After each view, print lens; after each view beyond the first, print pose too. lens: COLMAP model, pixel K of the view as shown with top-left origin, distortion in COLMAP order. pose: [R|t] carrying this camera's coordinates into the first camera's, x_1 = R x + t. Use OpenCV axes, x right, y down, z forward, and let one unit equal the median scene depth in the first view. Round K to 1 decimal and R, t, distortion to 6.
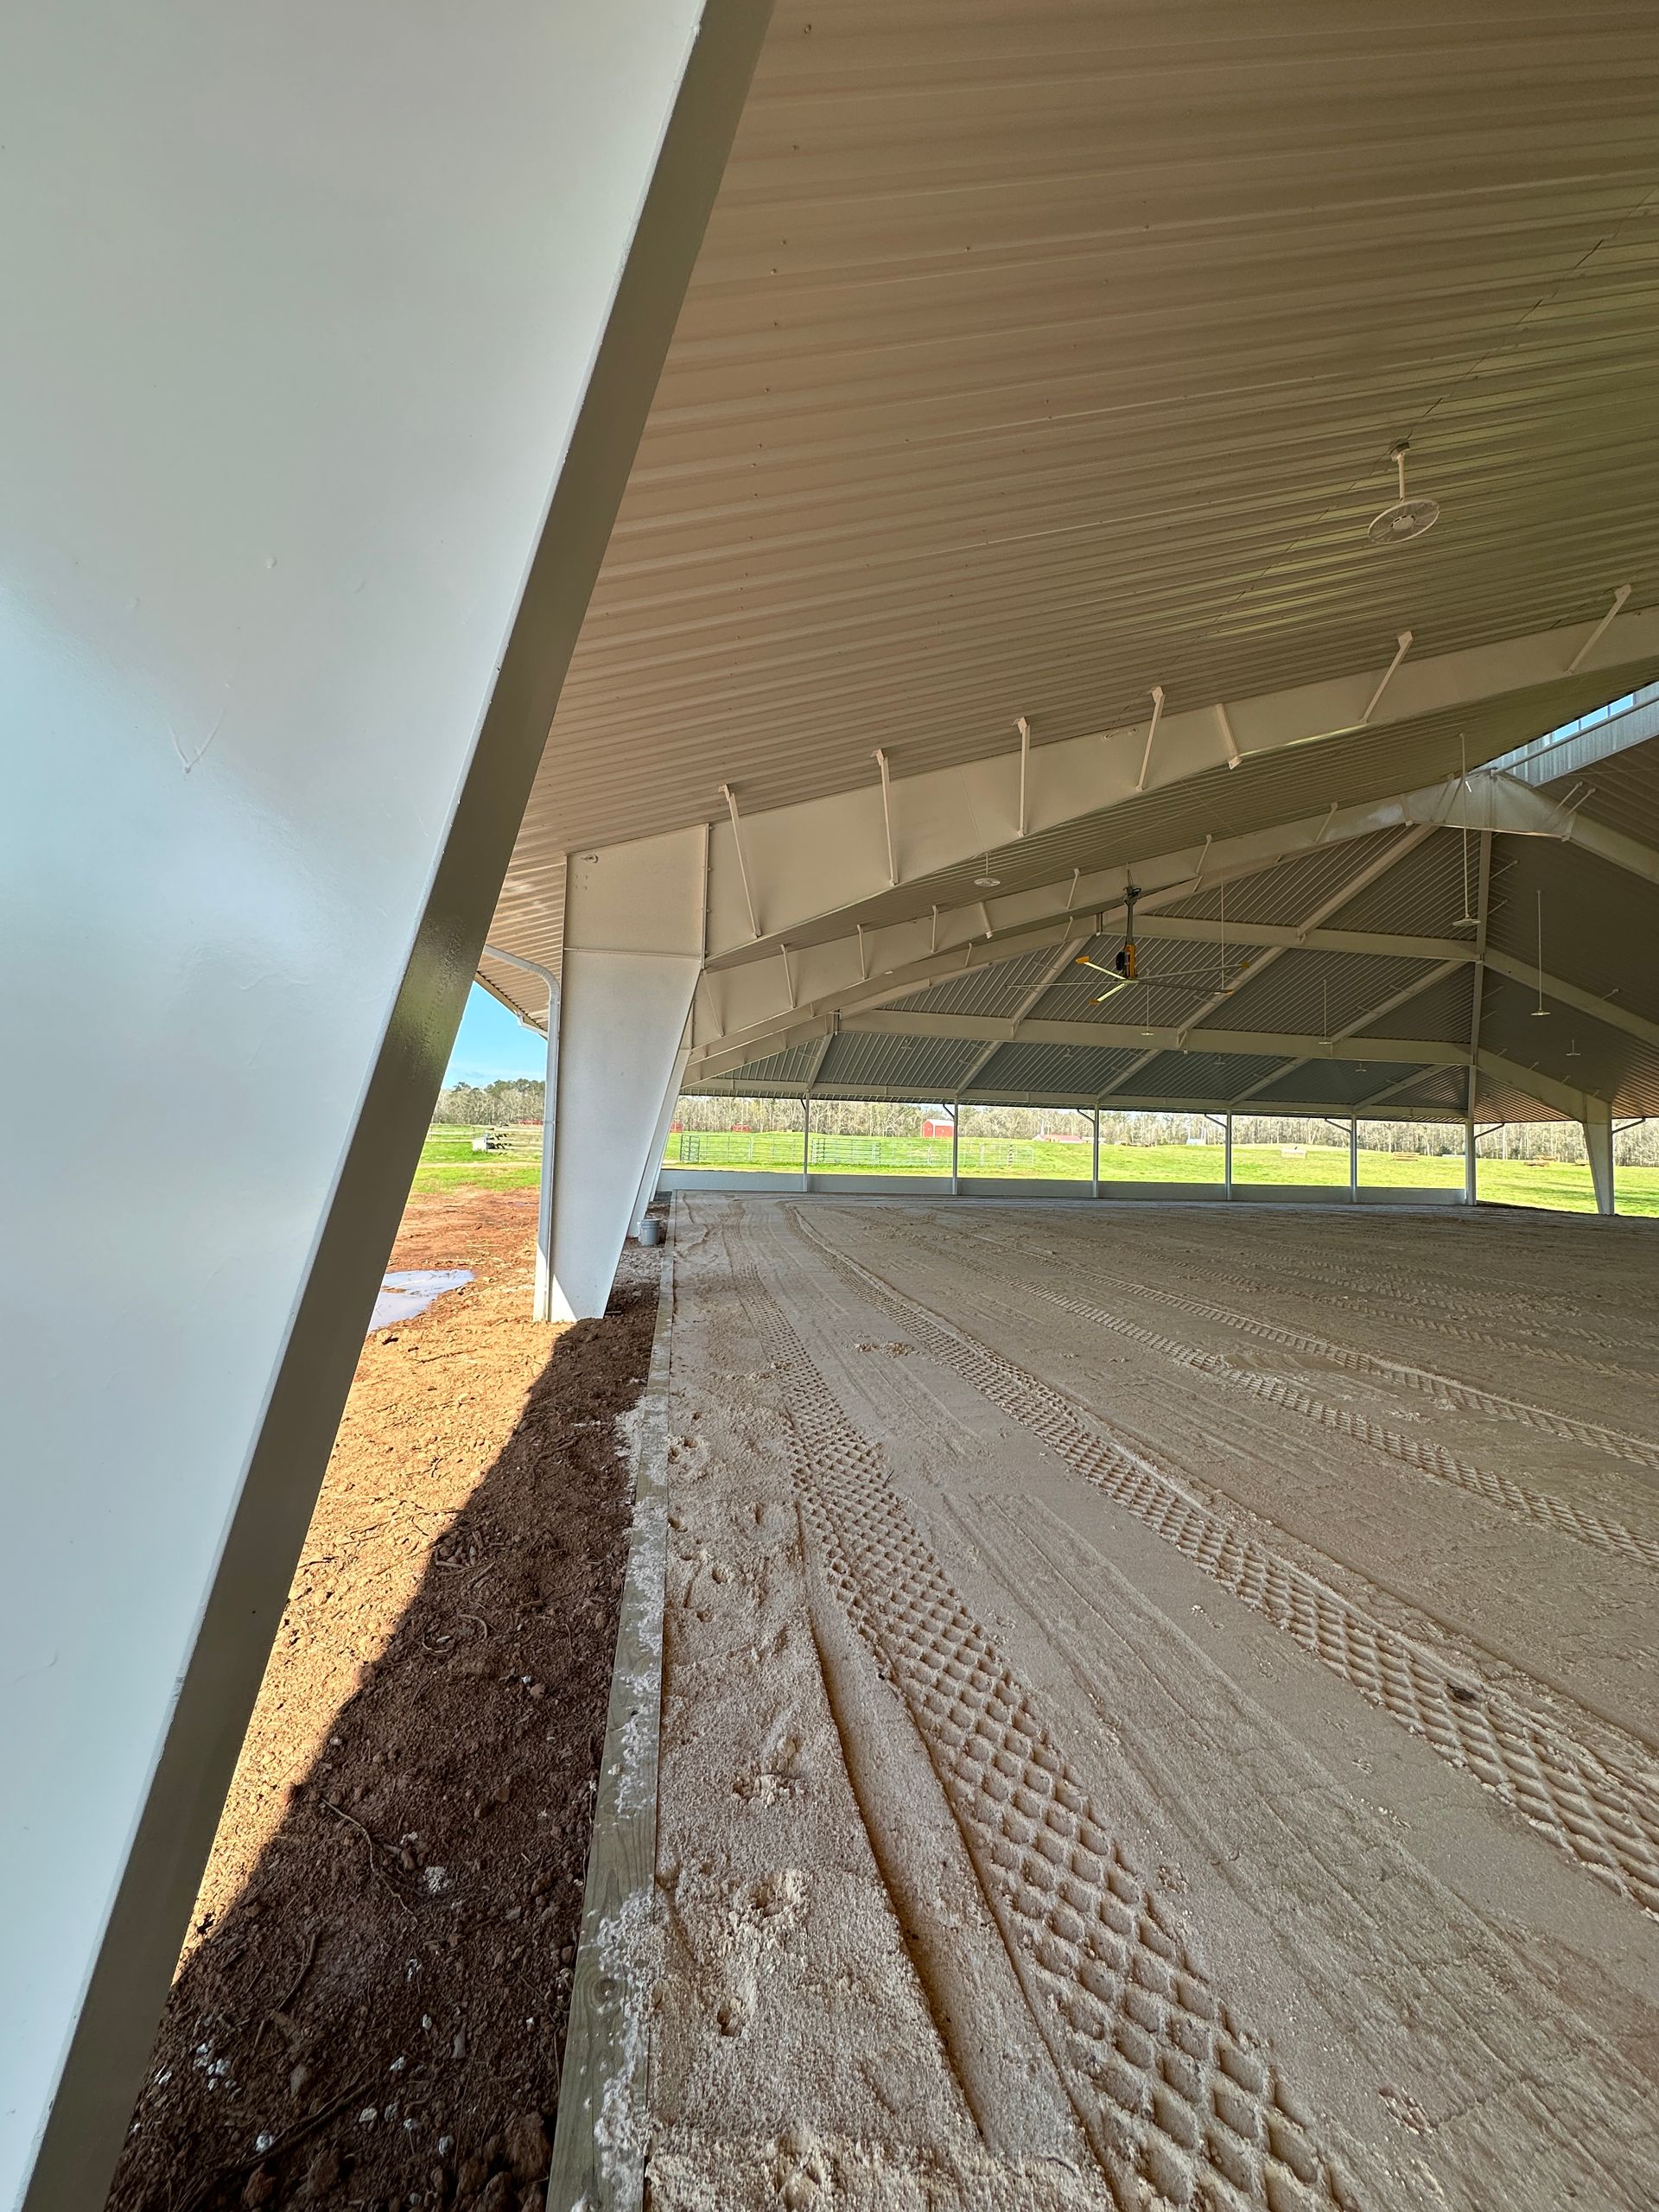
lens RADIAL K [[883.5, 0, 832.1], [0, 883.5, 1109.4], [0, 0, 1]] dist [-0.004602, 0.001162]
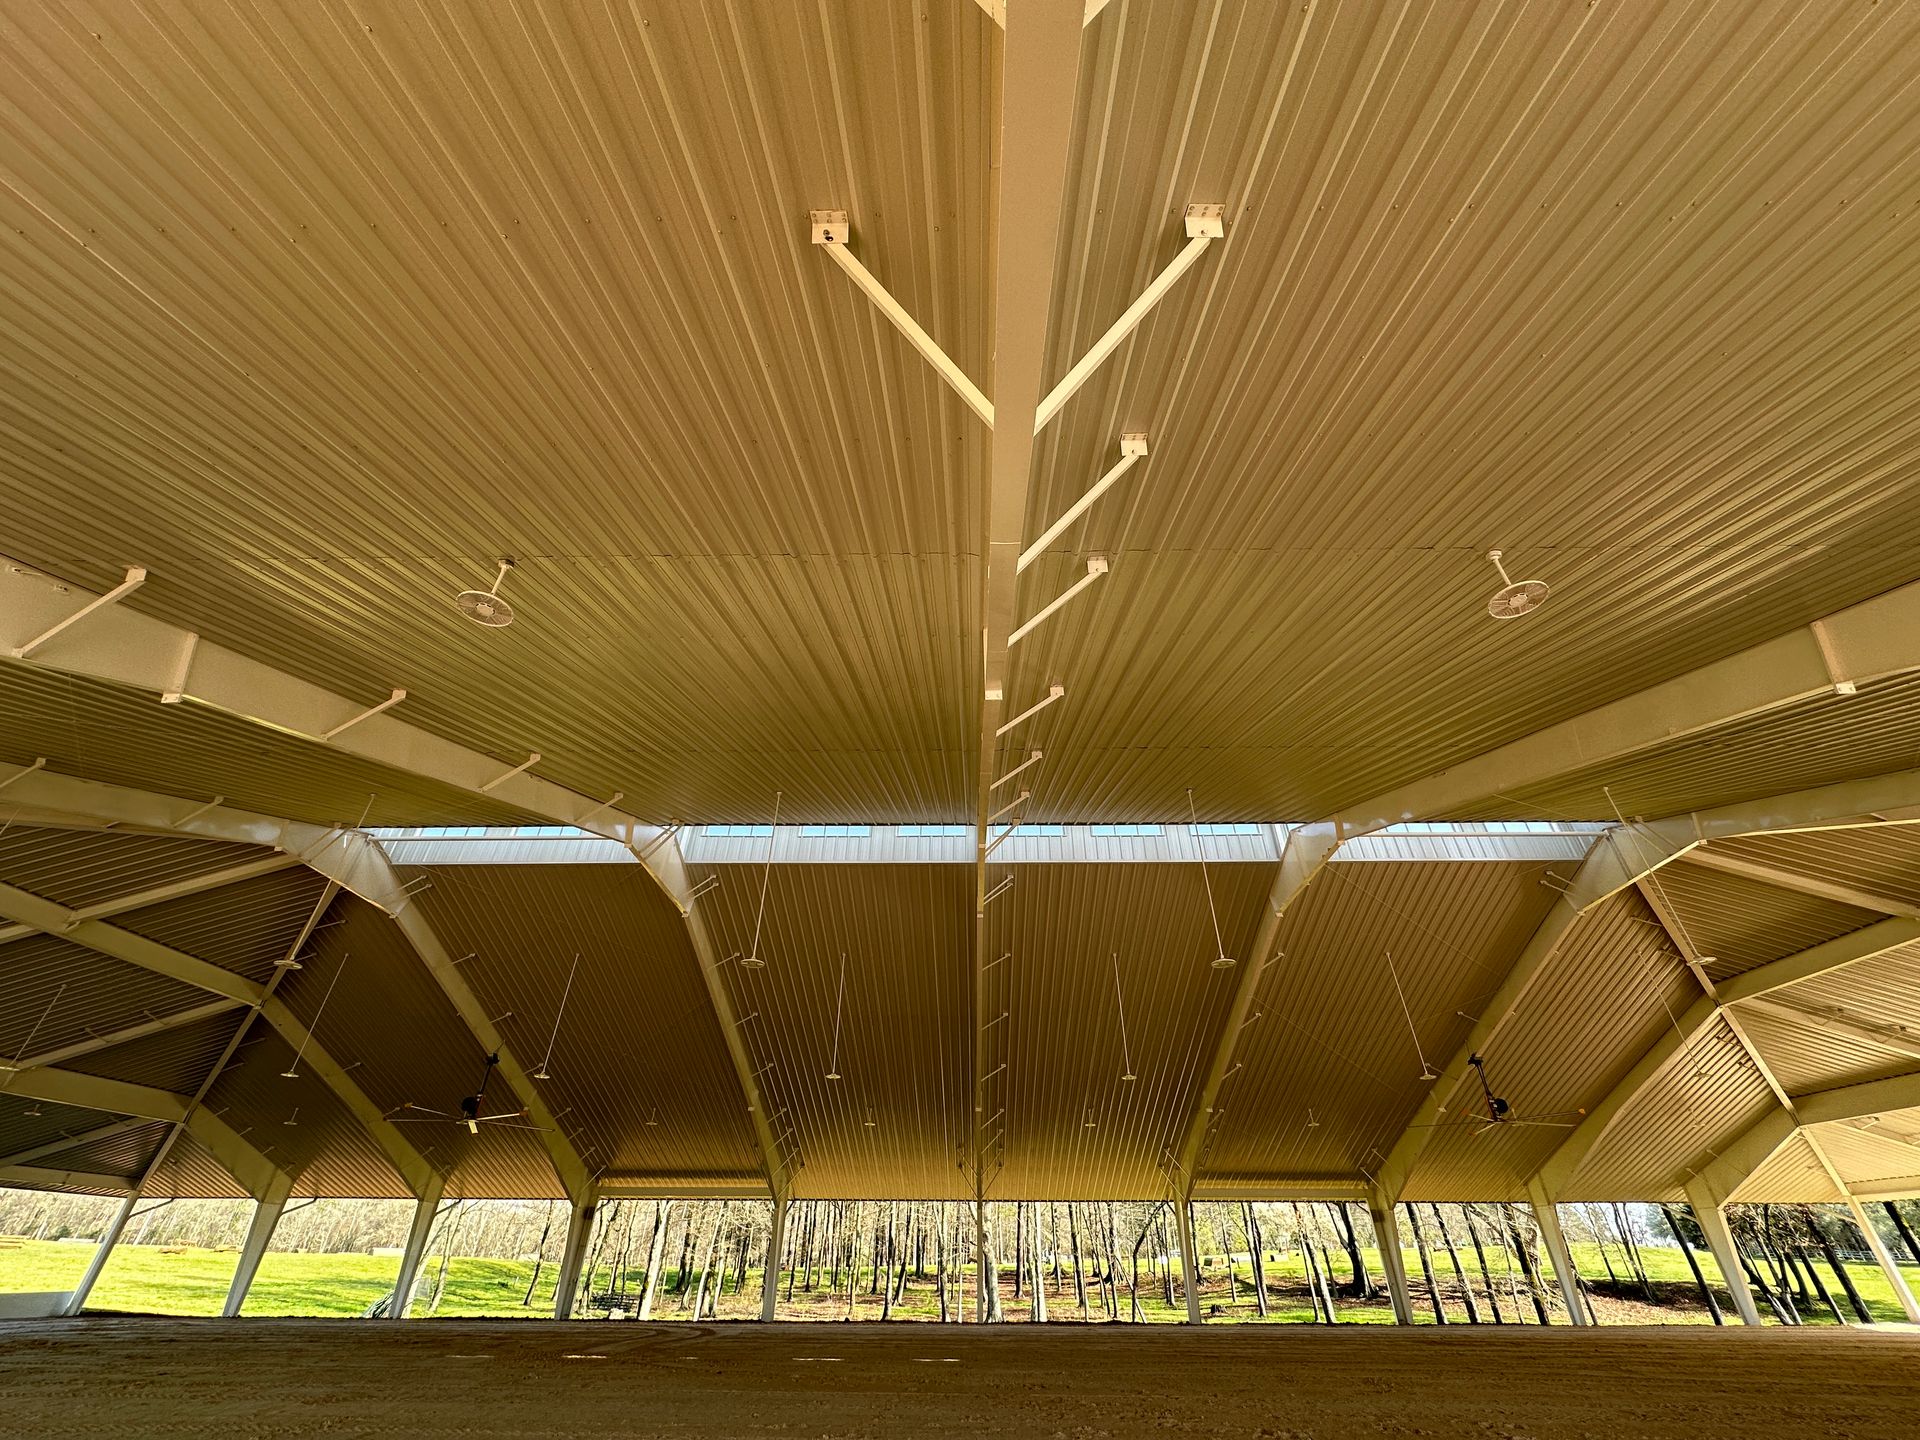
lens RADIAL K [[766.0, 0, 962.7], [0, 766.0, 717.9], [0, 0, 1]] dist [-0.002435, 0.000661]
pose [[0.187570, 0.549765, 0.813988, 0.007367], [-0.047681, 0.832816, -0.551493, -0.005436], [-0.981093, 0.064632, 0.182424, 0.113473]]
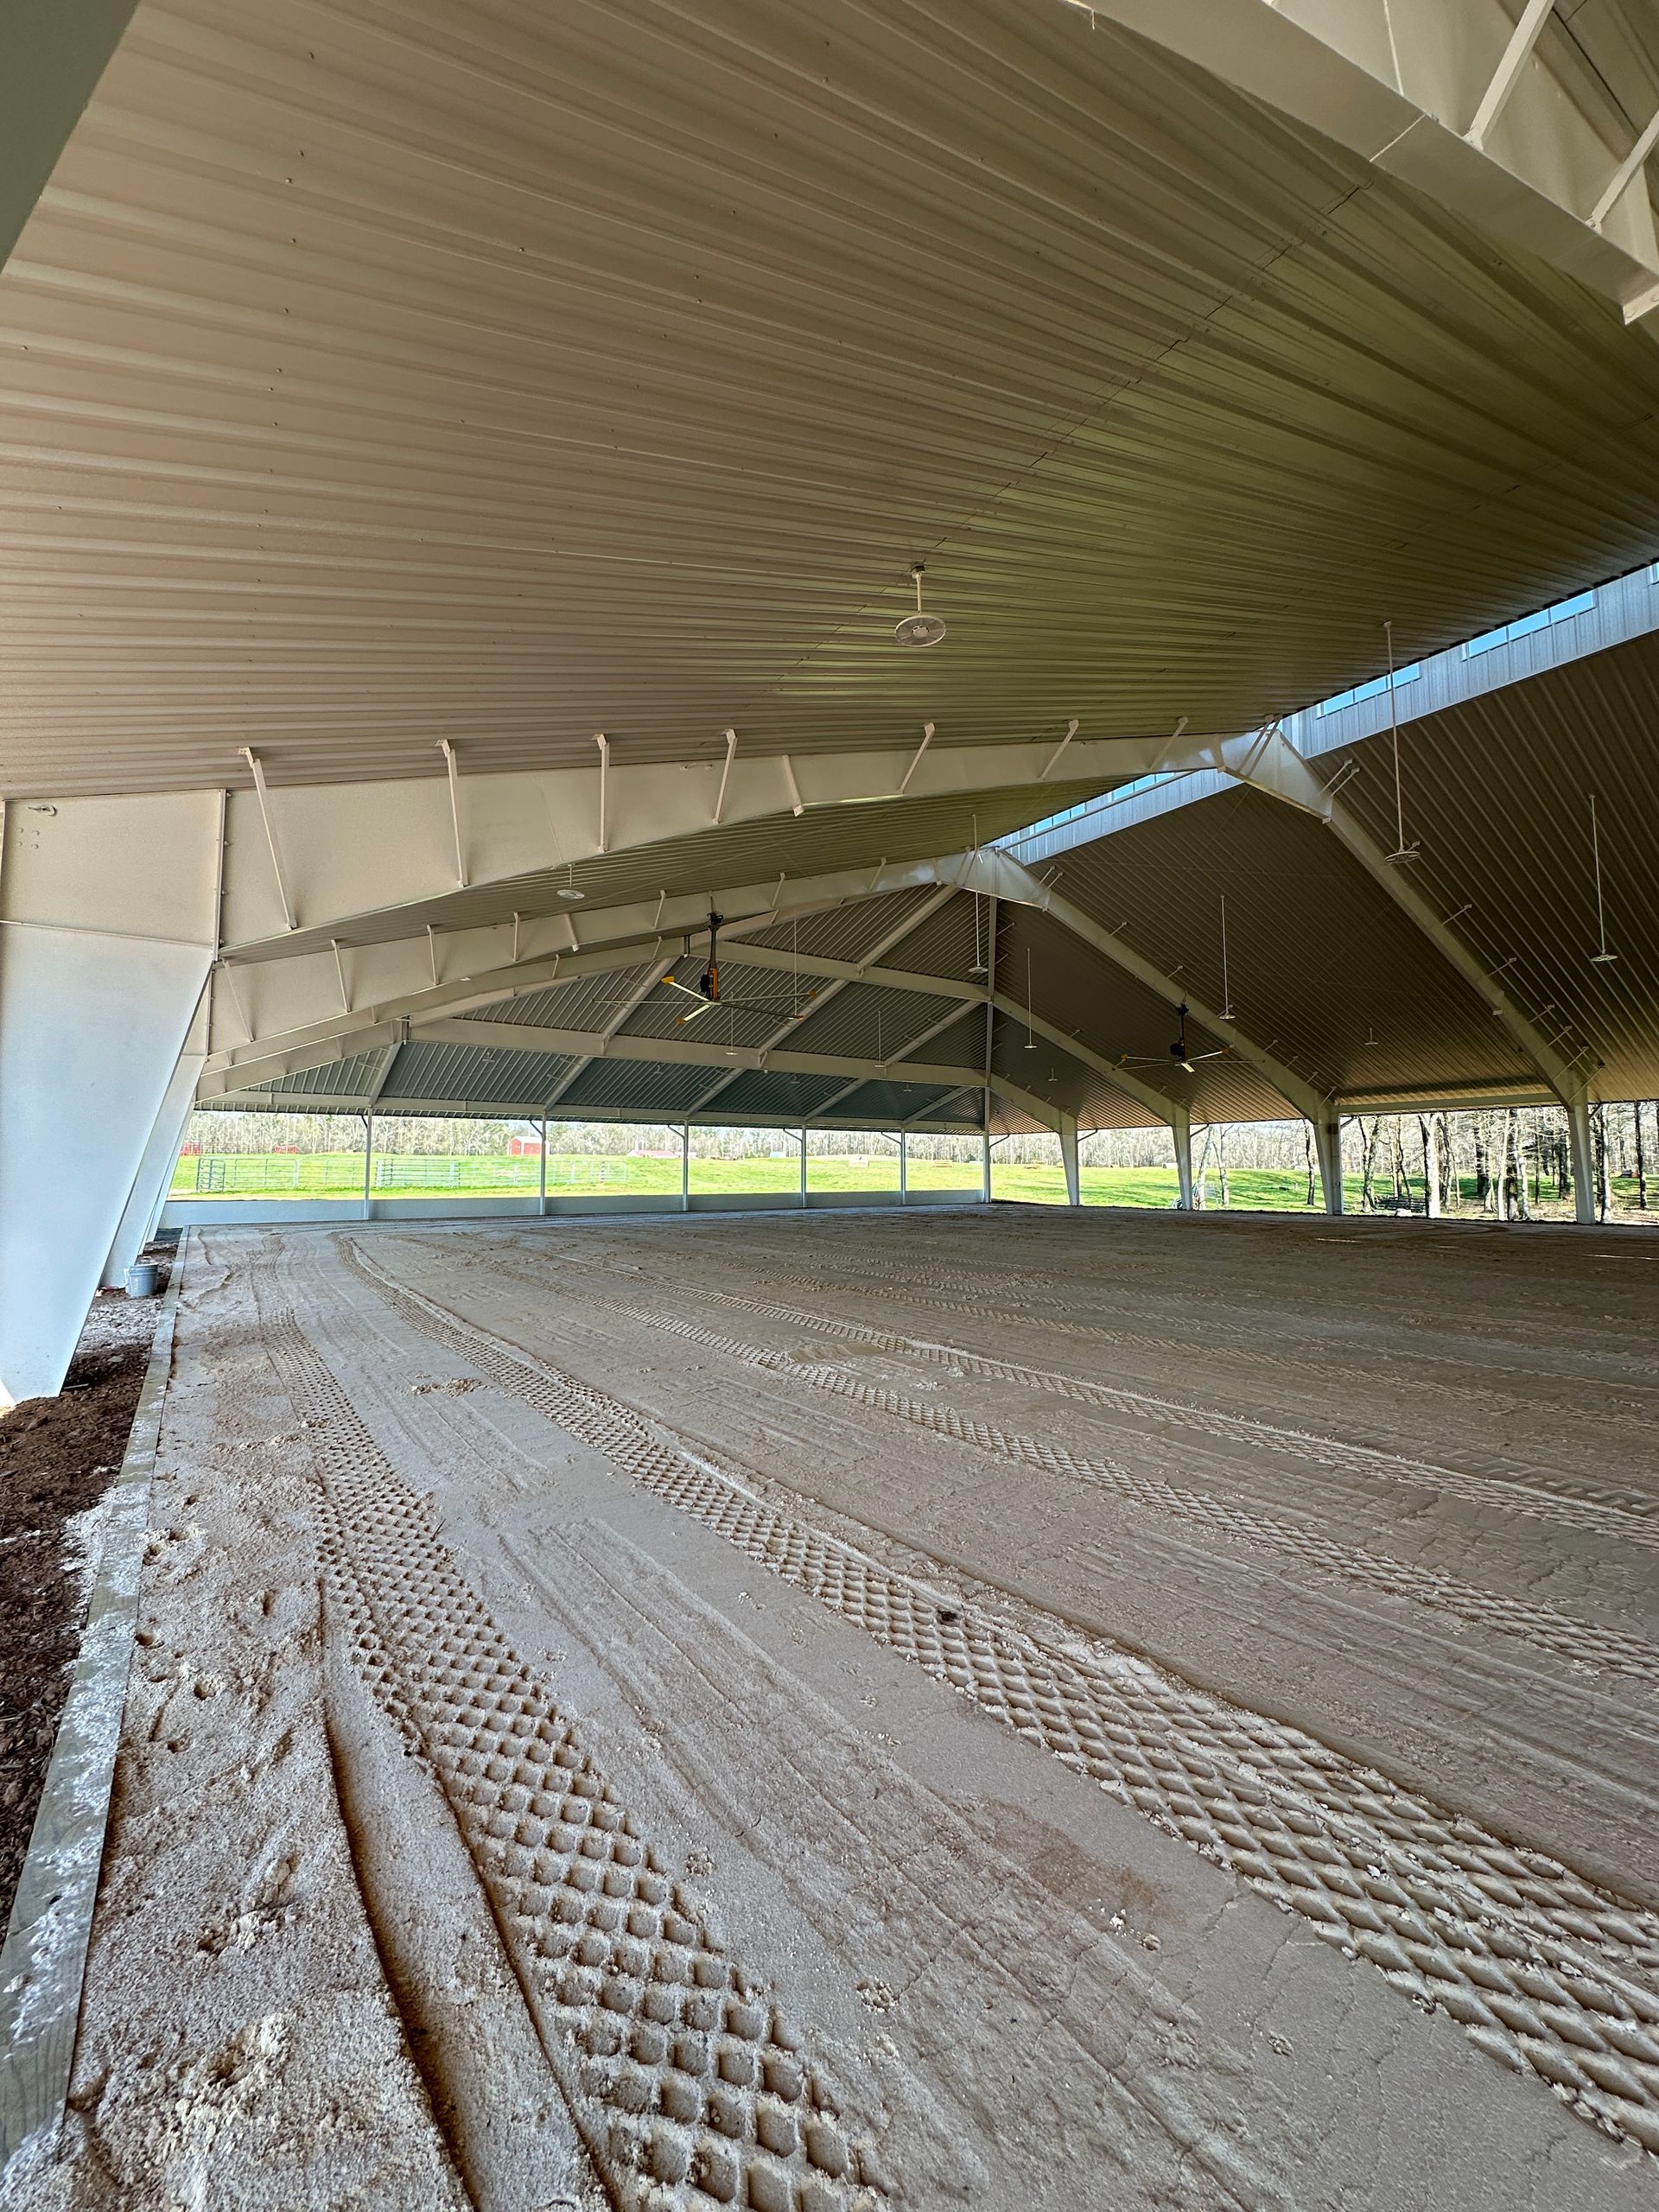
lens RADIAL K [[883.5, 0, 832.1], [0, 883.5, 1109.4], [0, 0, 1]] dist [-0.004602, 0.001162]
pose [[0.900112, 0.002740, 0.435650, 0.013735], [0.005117, 0.999845, -0.016860, -0.000804], [-0.435629, 0.017406, 0.899958, -0.005147]]
